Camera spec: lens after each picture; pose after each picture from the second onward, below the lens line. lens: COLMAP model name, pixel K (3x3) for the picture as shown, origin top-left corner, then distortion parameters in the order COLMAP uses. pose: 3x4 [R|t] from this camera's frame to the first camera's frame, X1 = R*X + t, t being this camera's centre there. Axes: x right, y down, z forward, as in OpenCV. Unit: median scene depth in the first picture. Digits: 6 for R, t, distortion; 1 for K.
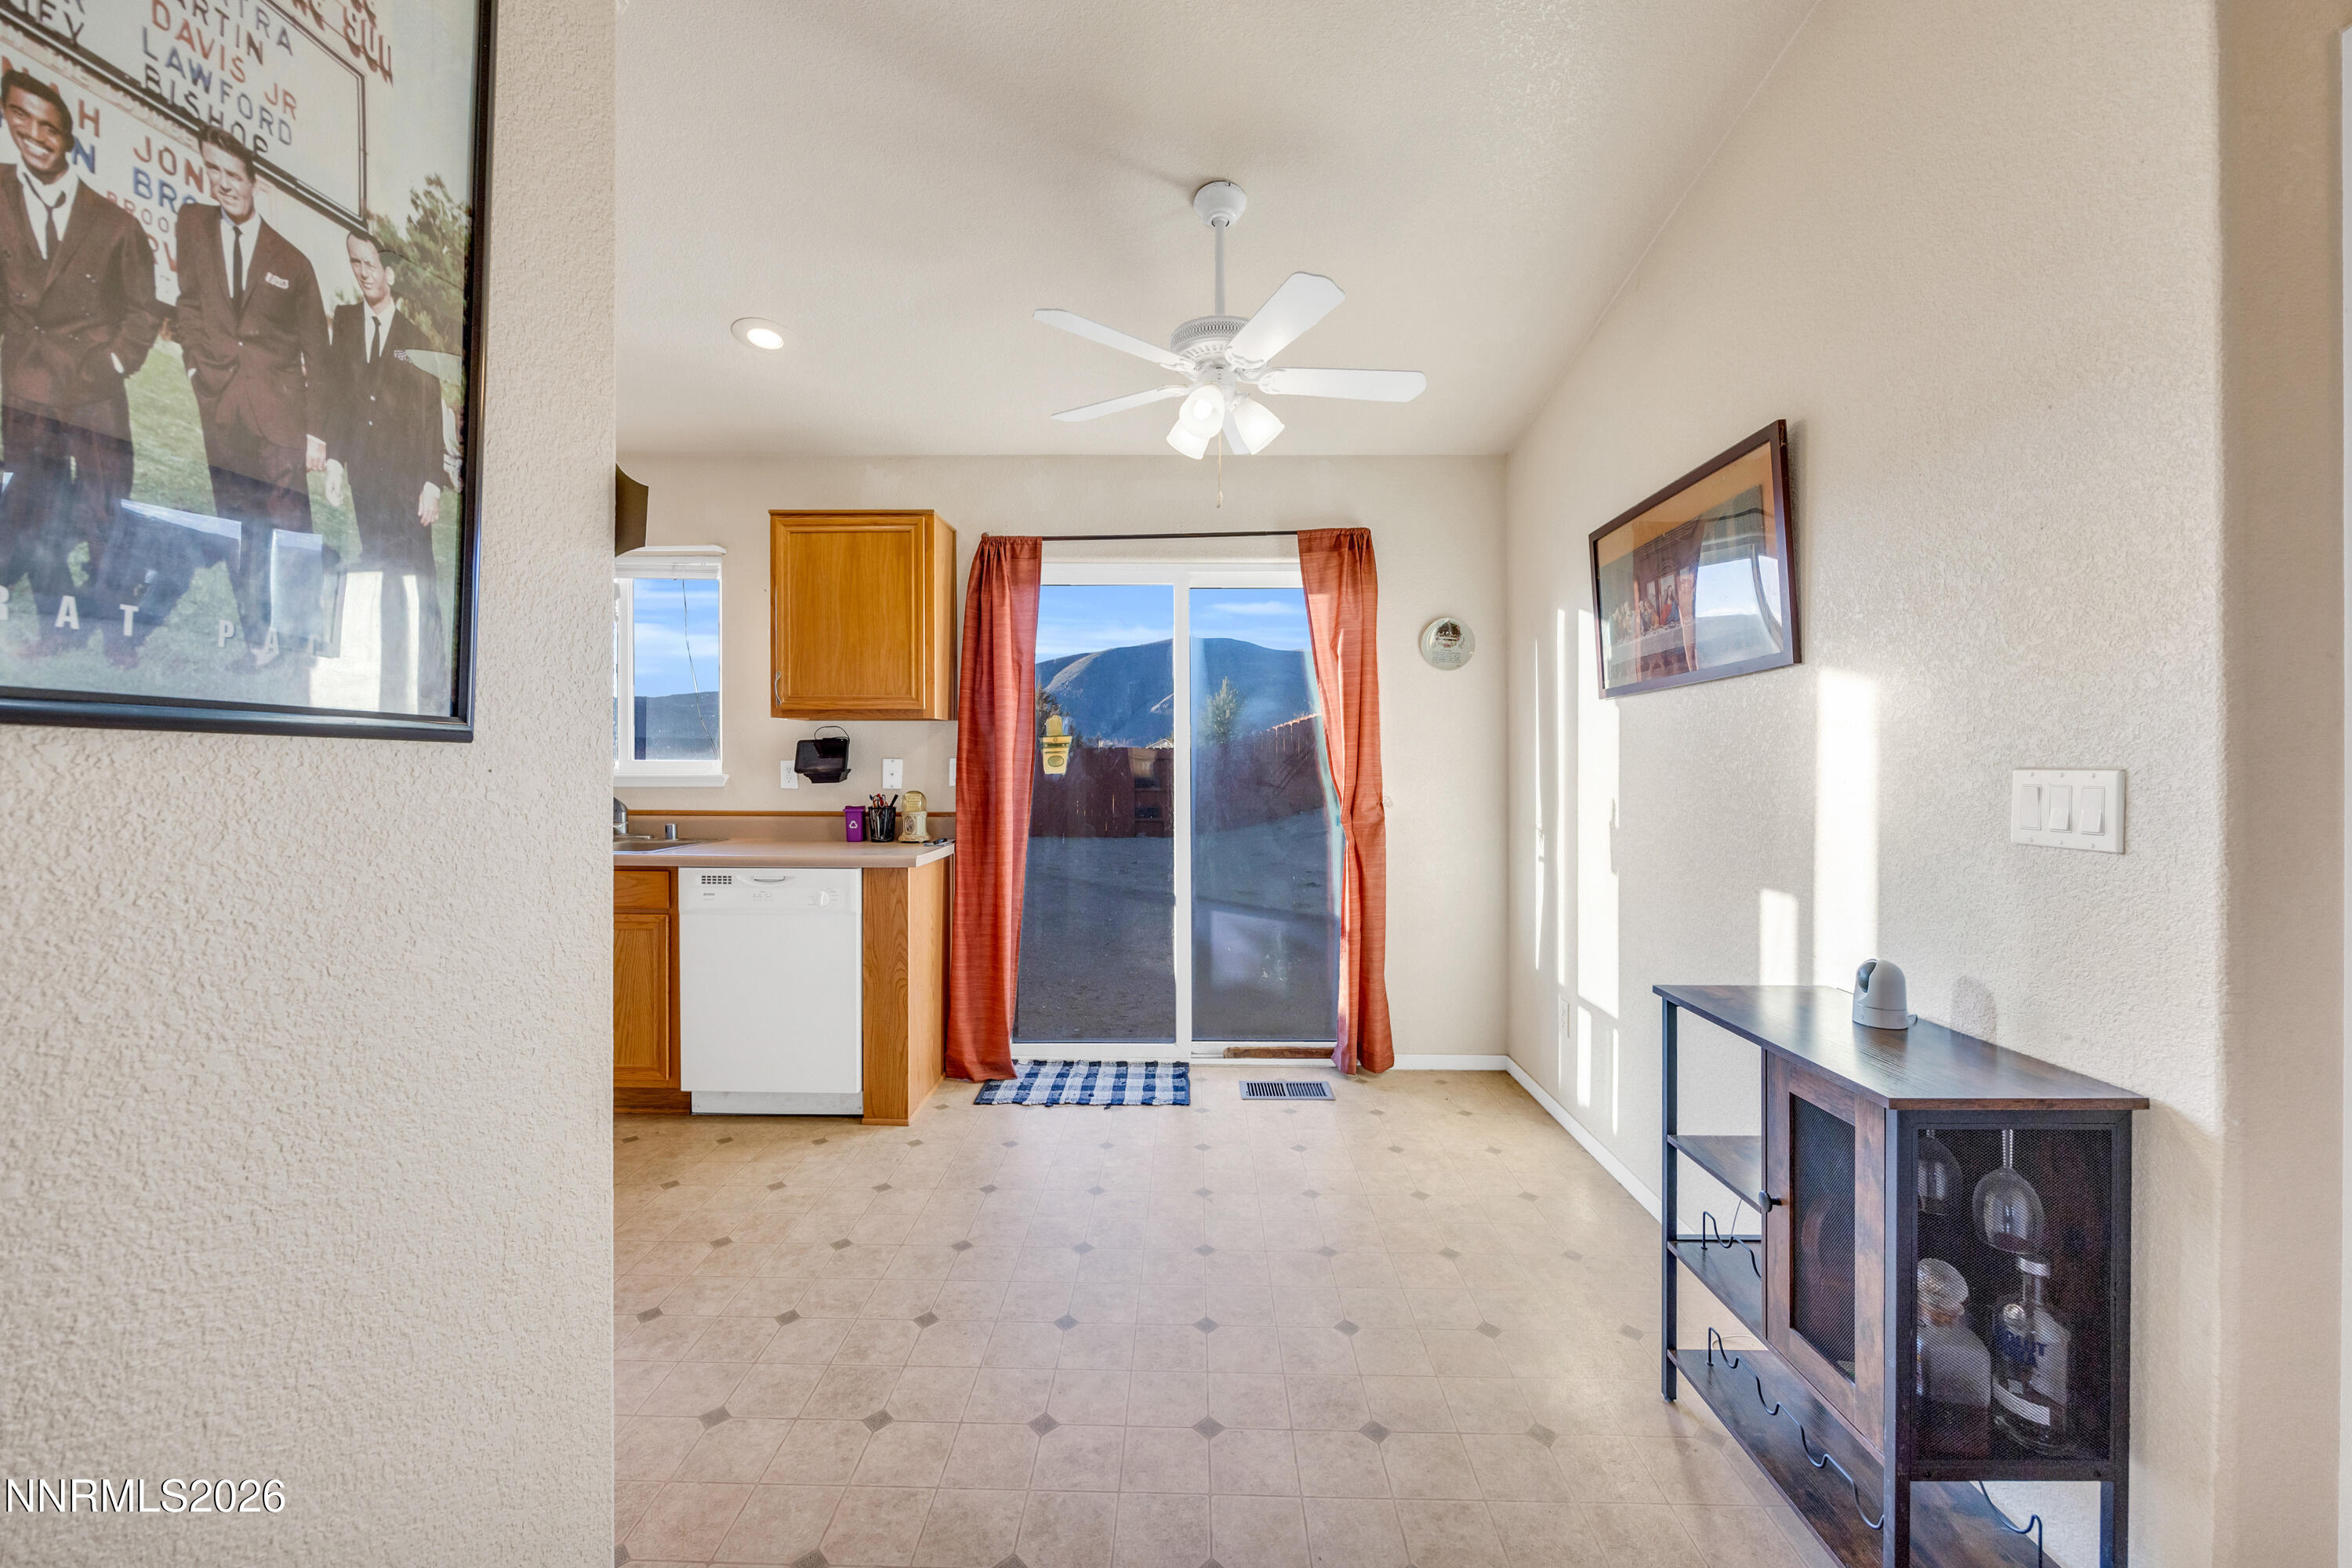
lens RADIAL K [[924.8, 0, 1159.7], [0, 924.8, 750.0], [0, 0, 1]] dist [-0.004380, 0.002306]
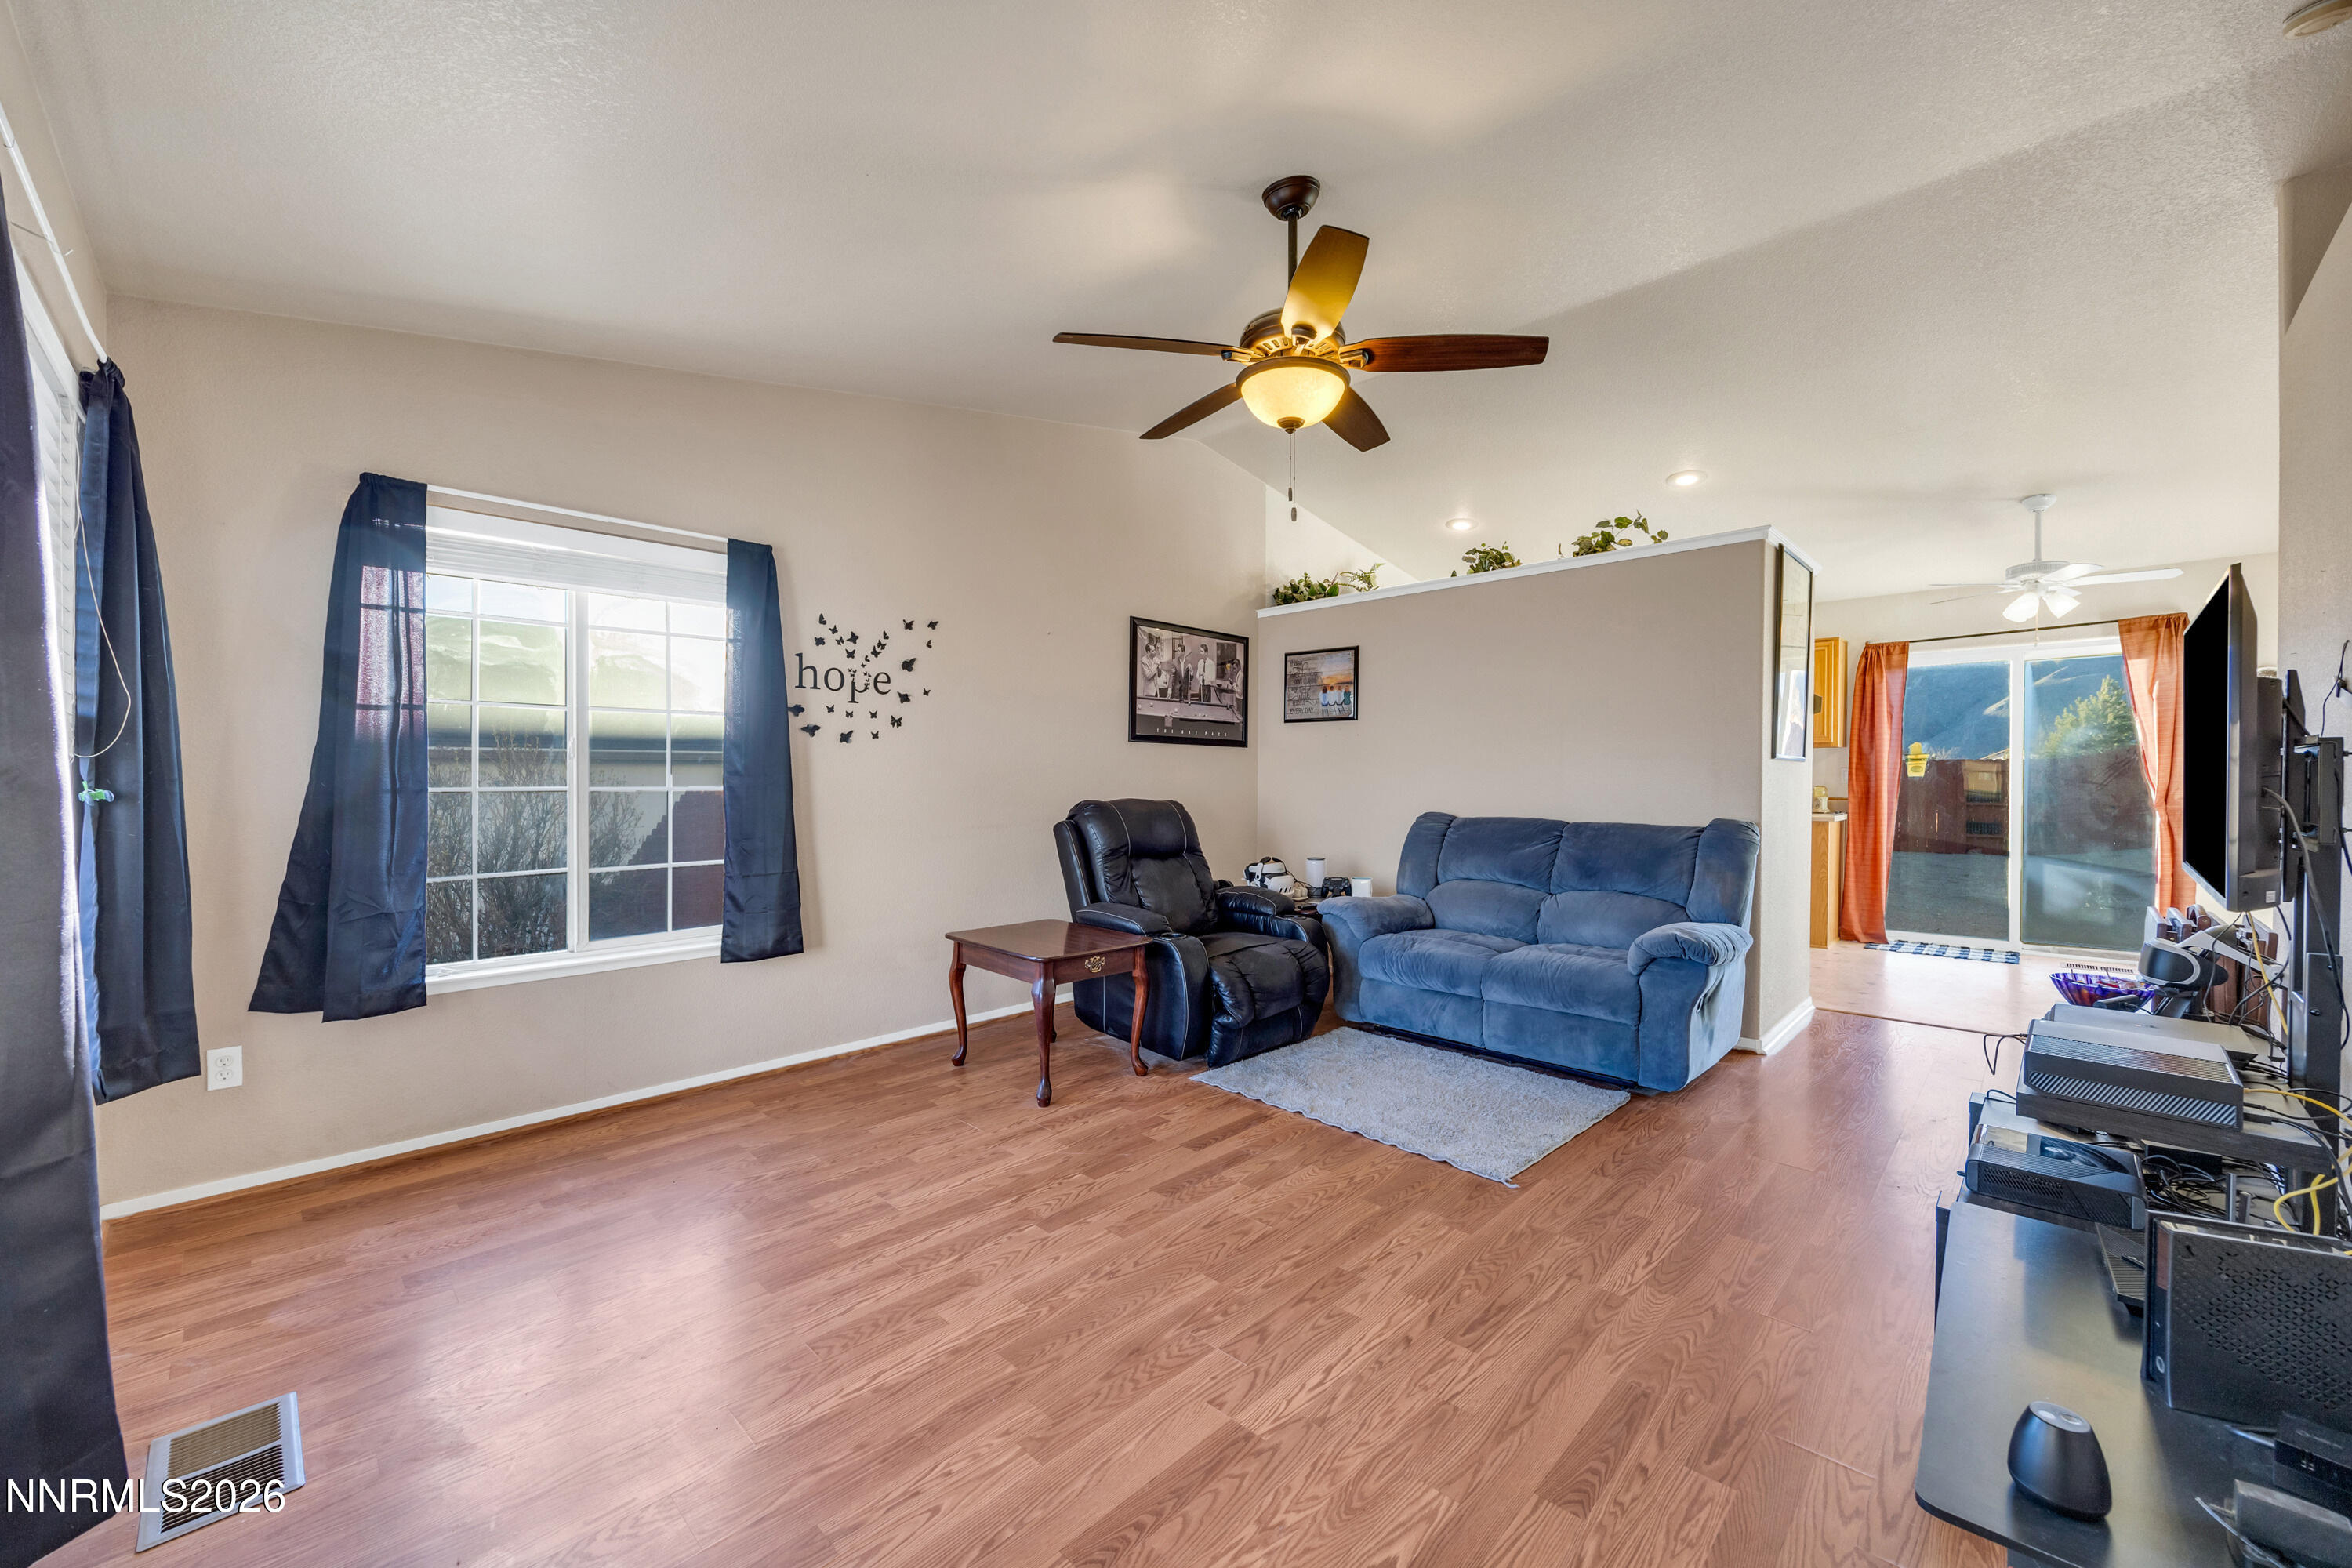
lens RADIAL K [[886.2, 0, 1193.9], [0, 886.2, 798.7], [0, 0, 1]] dist [0.000188, -0.001362]
pose [[0.741224, 0.010179, -0.671181, -0.003092], [0.014930, 0.999388, 0.031645, -0.005658], [0.671092, -0.033476, 0.740618, -1.357554]]
